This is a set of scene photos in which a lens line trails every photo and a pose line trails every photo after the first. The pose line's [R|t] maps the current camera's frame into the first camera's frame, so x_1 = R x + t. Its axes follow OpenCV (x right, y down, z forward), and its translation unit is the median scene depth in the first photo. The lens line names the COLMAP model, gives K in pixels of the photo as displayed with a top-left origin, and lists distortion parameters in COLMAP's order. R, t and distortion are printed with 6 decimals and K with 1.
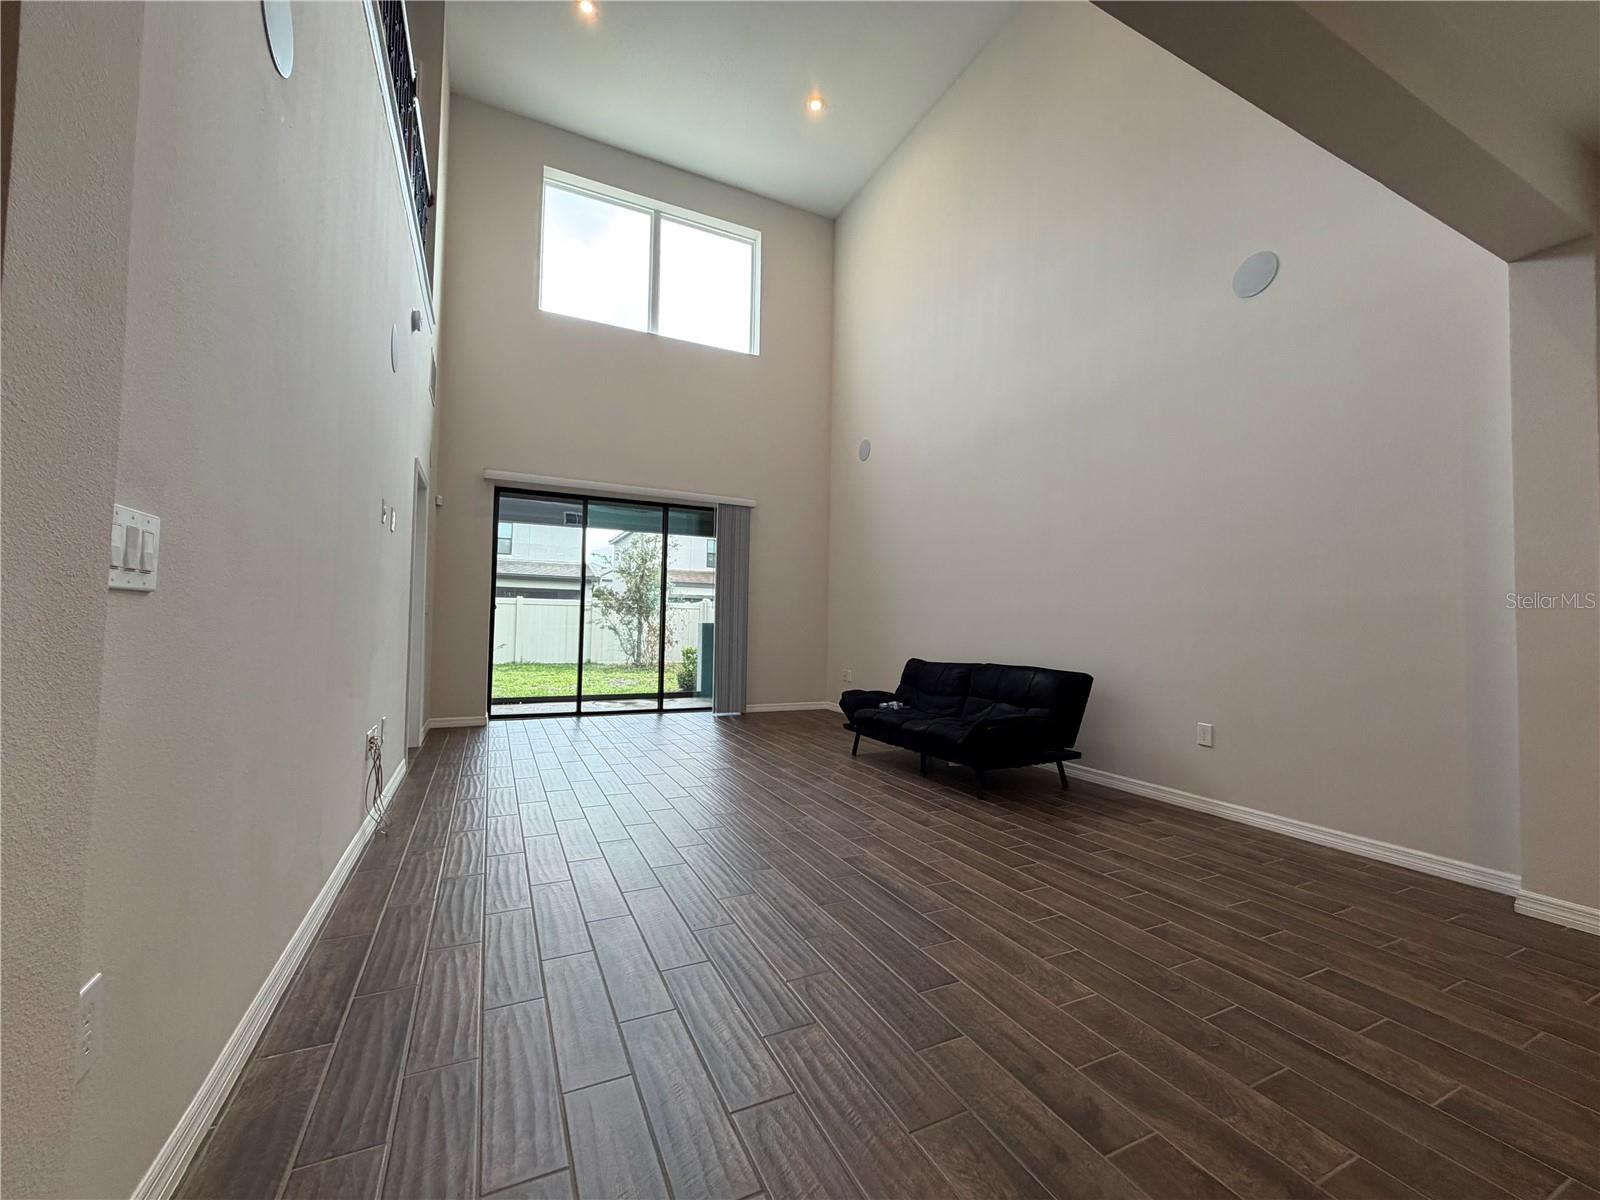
lens RADIAL K [[637.5, 0, 797.5], [0, 637.5, 608.9], [0, 0, 1]] dist [-0.001097, 0.000596]
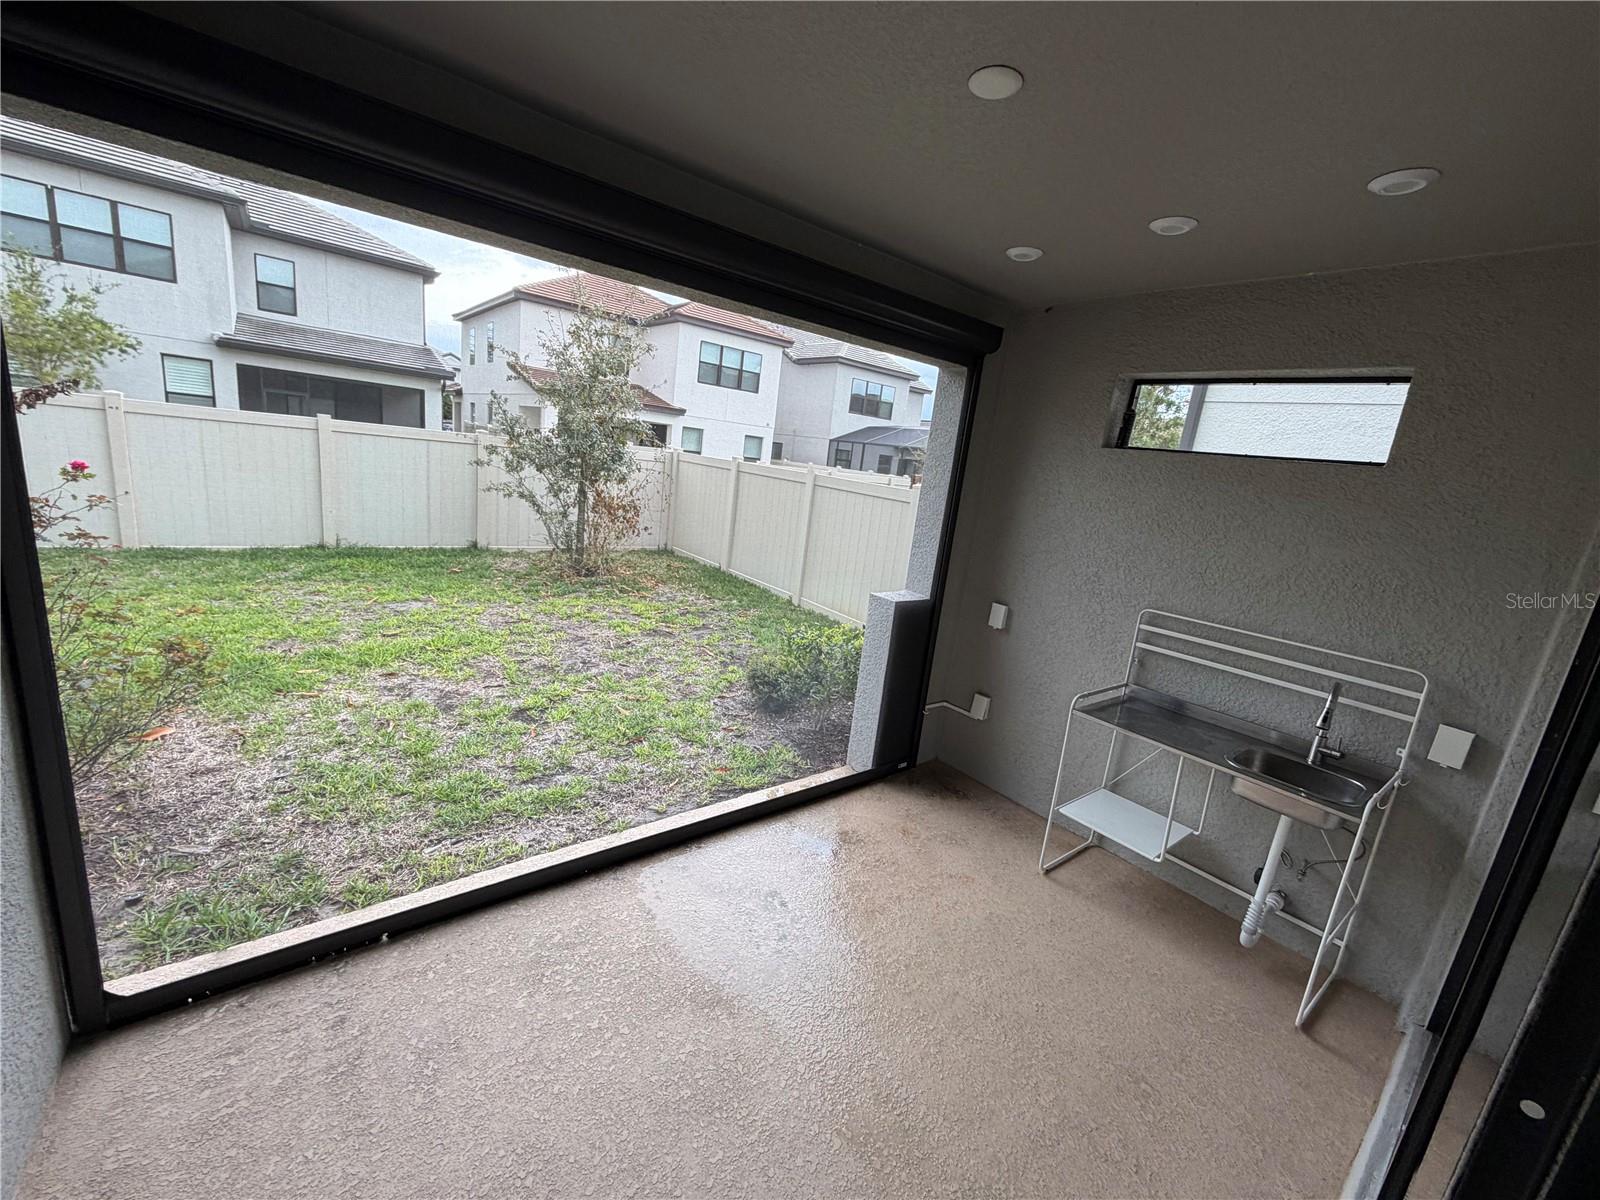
lens RADIAL K [[637.5, 0, 798.4], [0, 637.5, 601.5], [0, 0, 1]] dist [-0.001097, 0.000596]
pose [[0.971488, 0.044811, 0.232817, -0.539892], [-0.104390, 0.962516, 0.250333, -0.122198], [-0.212872, -0.267499, 0.939750, 1.209590]]
